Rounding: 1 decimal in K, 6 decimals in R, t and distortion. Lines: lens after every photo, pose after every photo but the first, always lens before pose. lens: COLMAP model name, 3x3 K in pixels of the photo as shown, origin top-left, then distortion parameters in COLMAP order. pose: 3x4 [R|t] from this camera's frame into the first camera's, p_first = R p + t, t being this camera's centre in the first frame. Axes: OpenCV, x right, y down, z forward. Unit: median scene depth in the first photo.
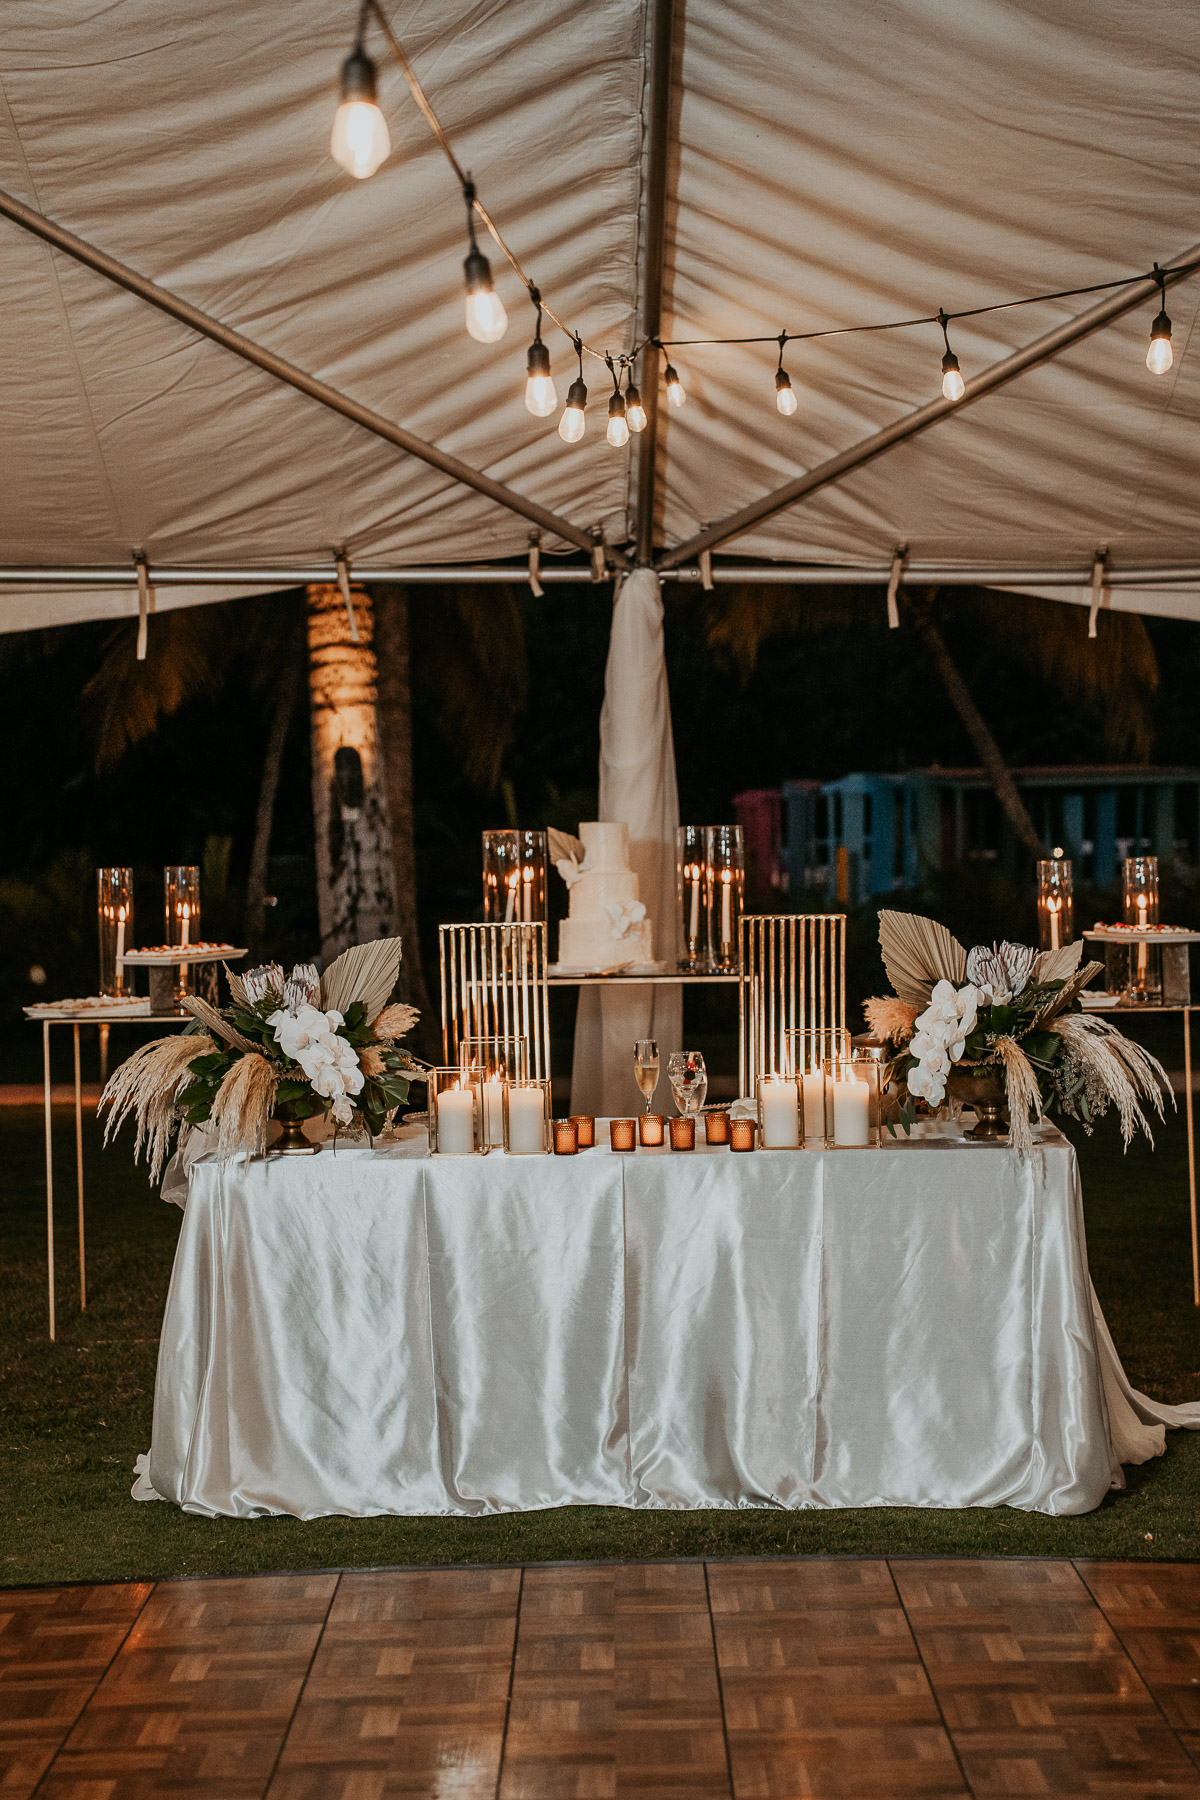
lens RADIAL K [[3652.7, 0, 600.0], [0, 3652.7, 900.0], [0, 0, 1]] dist [0.579377, 0.317398]
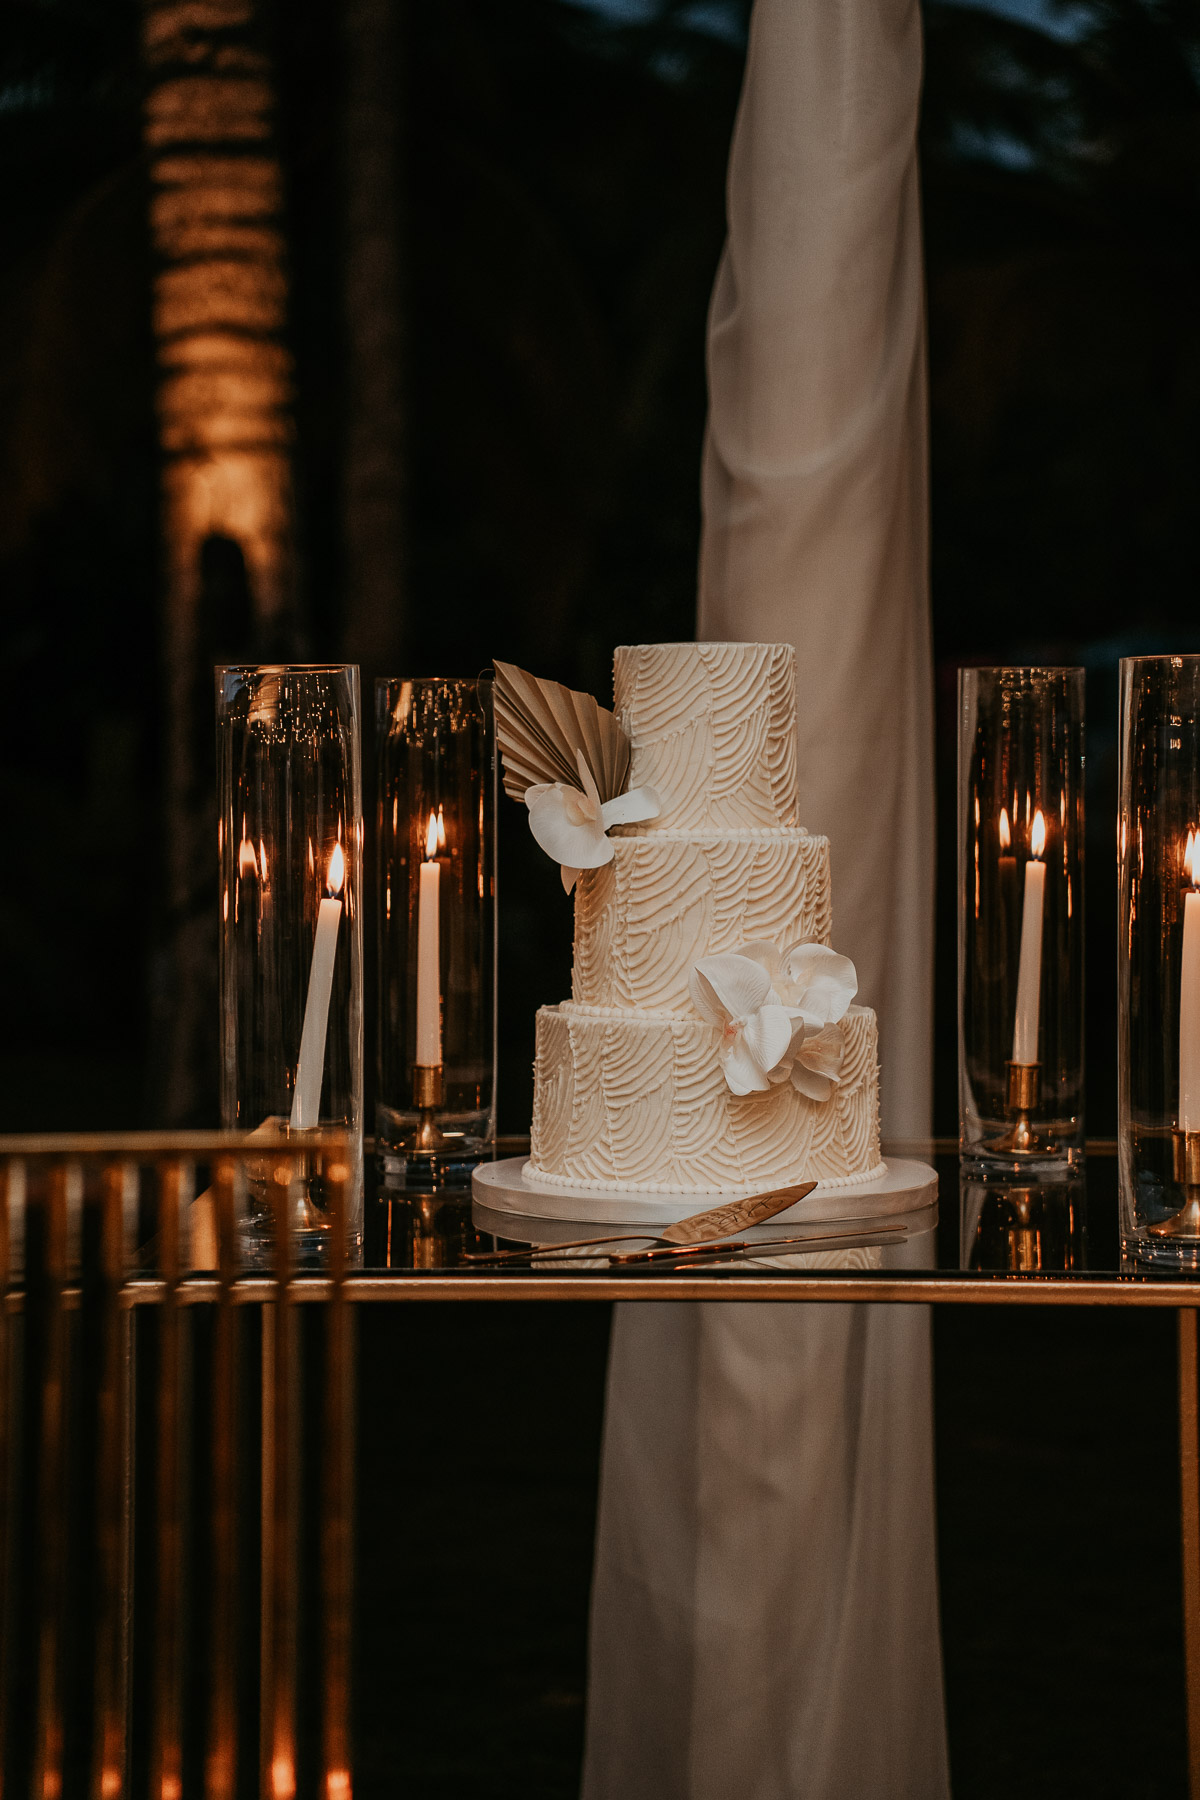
lens RADIAL K [[3652.7, 0, 600.0], [0, 3652.7, 900.0], [0, 0, 1]] dist [0.579377, 0.317398]
pose [[0.999185, 0.019538, -0.035327, 0.003190], [-0.018507, 0.999400, 0.029290, -0.010445], [0.035878, -0.028613, 0.998946, 0.730629]]
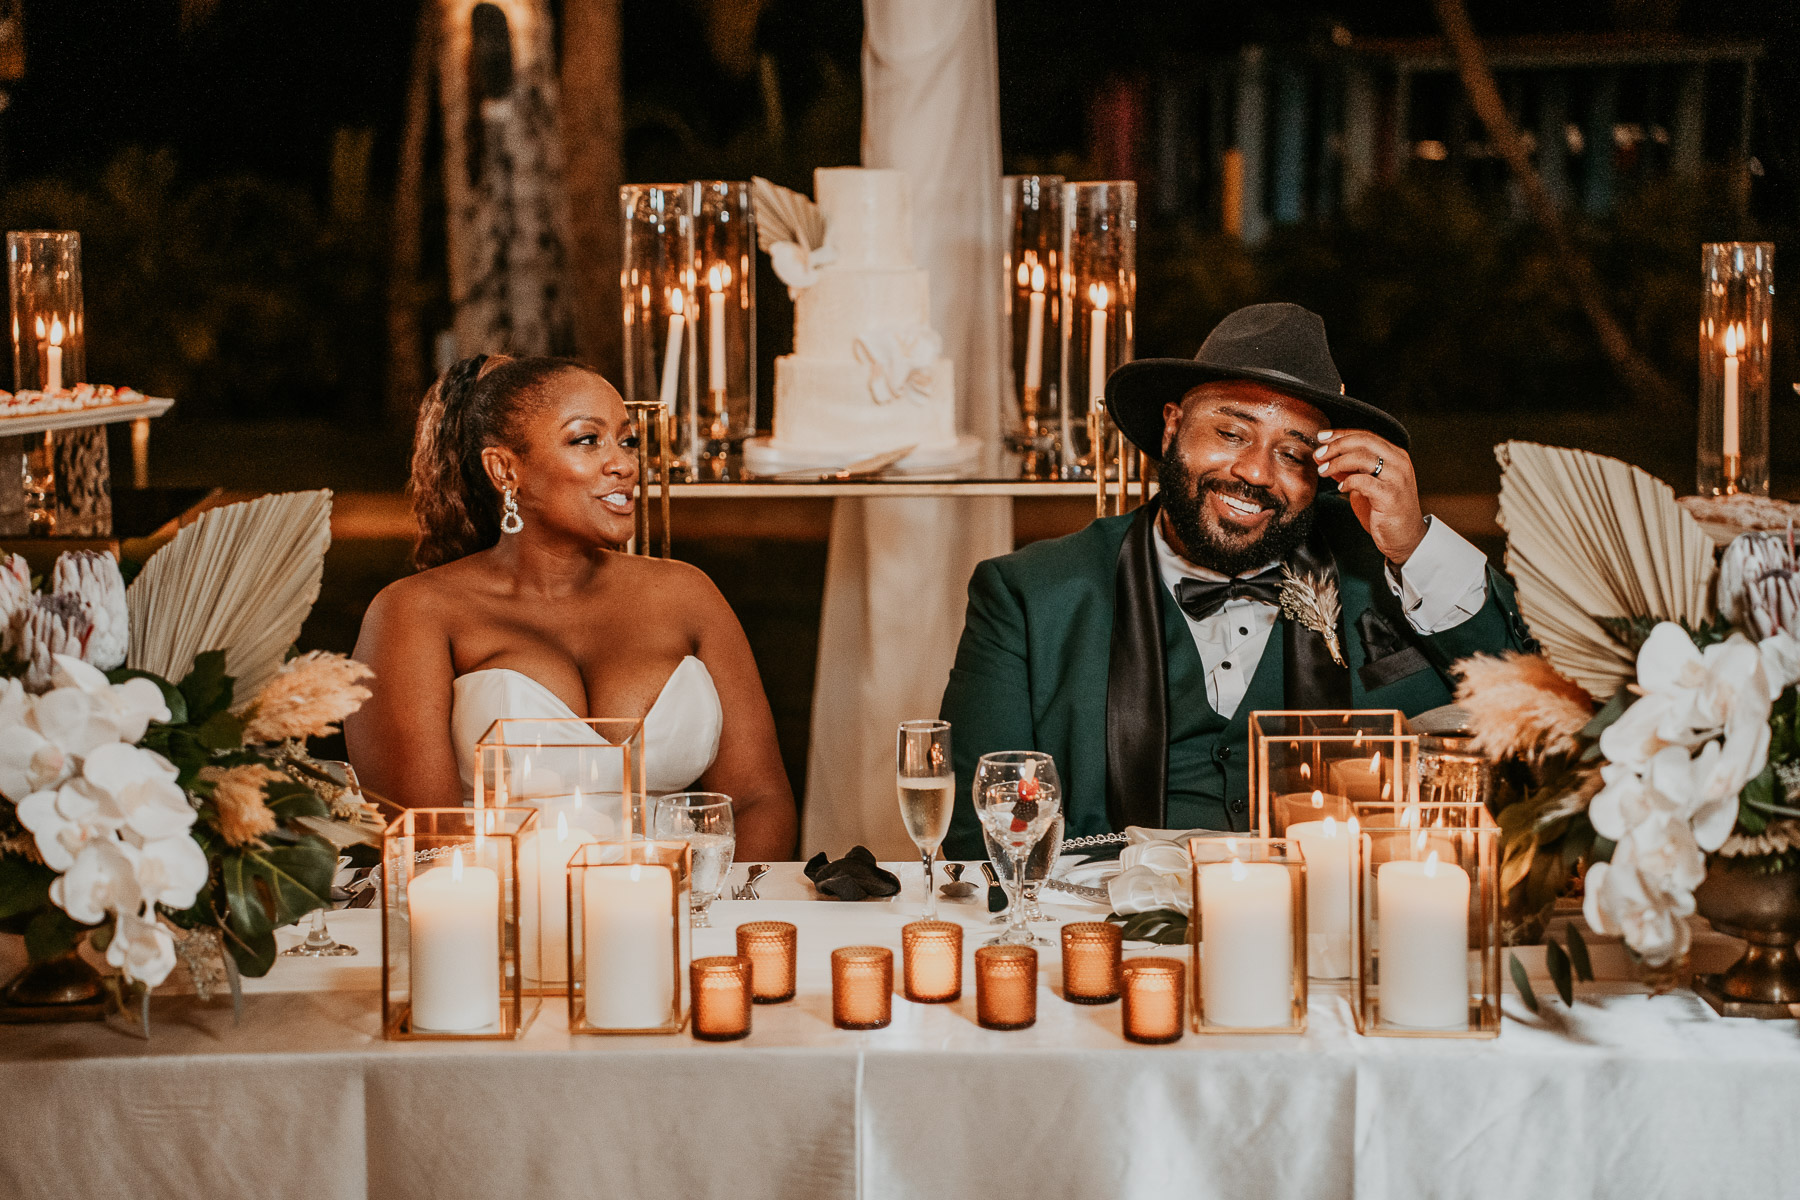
lens RADIAL K [[3972.0, 0, 900.0], [0, 3972.0, 600.0], [0, 0, 1]] dist [0.654211, 0.091418]
pose [[0.999907, 0.013147, -0.003602, 0.009017], [-0.012693, 0.994323, 0.105645, -0.020574], [0.004970, -0.105589, 0.994397, 0.434086]]
